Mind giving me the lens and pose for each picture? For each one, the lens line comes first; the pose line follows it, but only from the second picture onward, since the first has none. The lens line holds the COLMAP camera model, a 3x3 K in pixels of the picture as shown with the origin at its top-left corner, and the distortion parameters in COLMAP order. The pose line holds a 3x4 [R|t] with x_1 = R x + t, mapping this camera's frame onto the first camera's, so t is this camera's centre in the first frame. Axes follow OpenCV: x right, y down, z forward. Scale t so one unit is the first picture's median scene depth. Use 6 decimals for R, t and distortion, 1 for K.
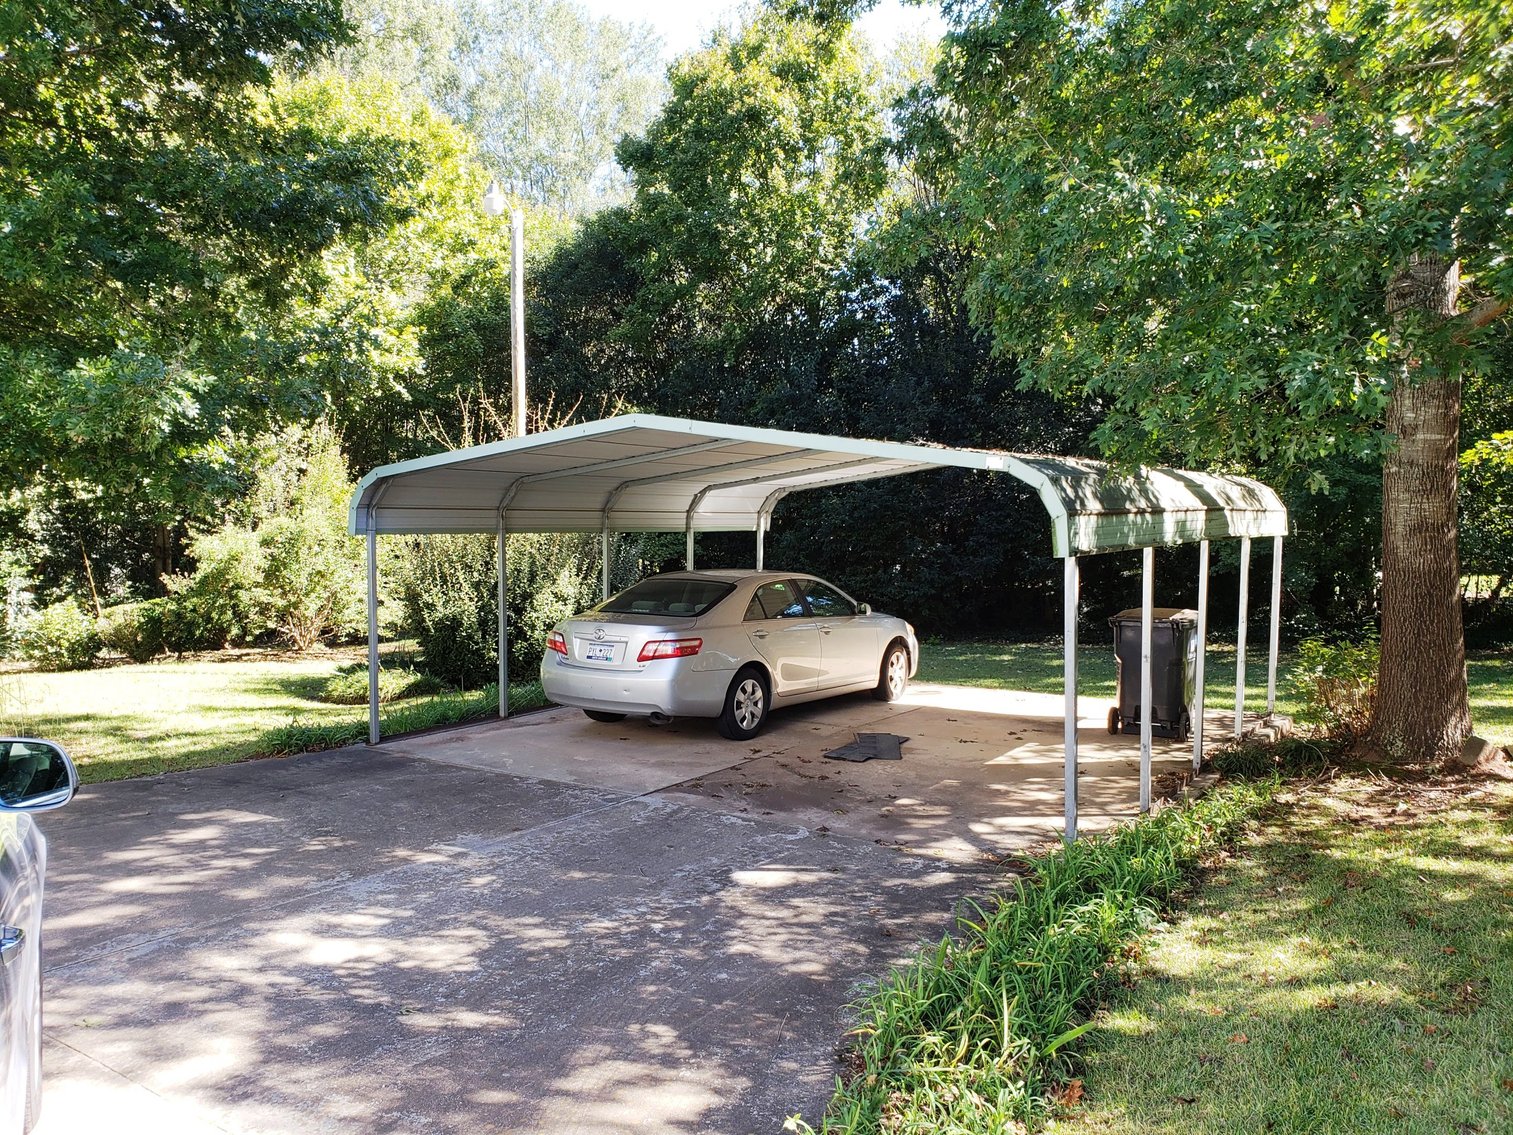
lens RADIAL K [[1168.1, 0, 751.4], [0, 1168.1, 571.8], [0, 0, 1]] dist [-0.000801, 0.032955]
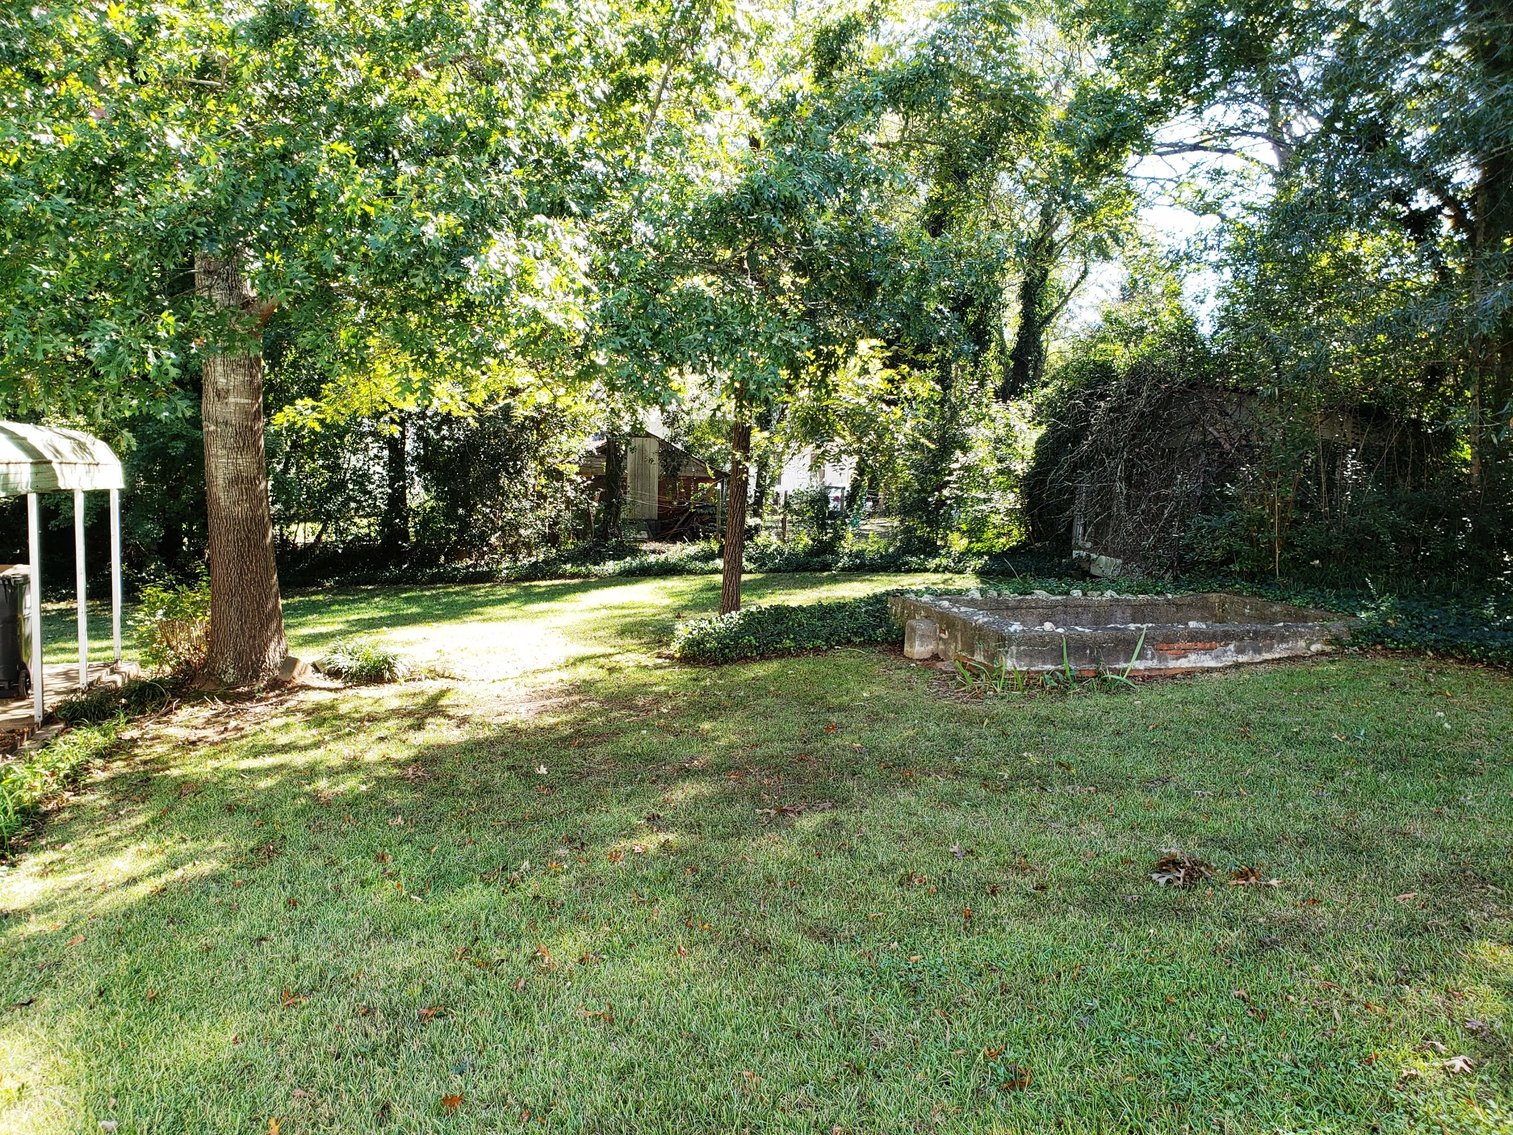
lens RADIAL K [[1168.1, 0, 721.8], [0, 1168.1, 576.3], [0, 0, 1]] dist [-0.000801, 0.032955]
pose [[0.630781, -0.065717, 0.773173, -0.020822], [0.032253, 0.997767, 0.058494, 0.004685], [-0.775290, -0.011960, 0.631492, -0.098009]]
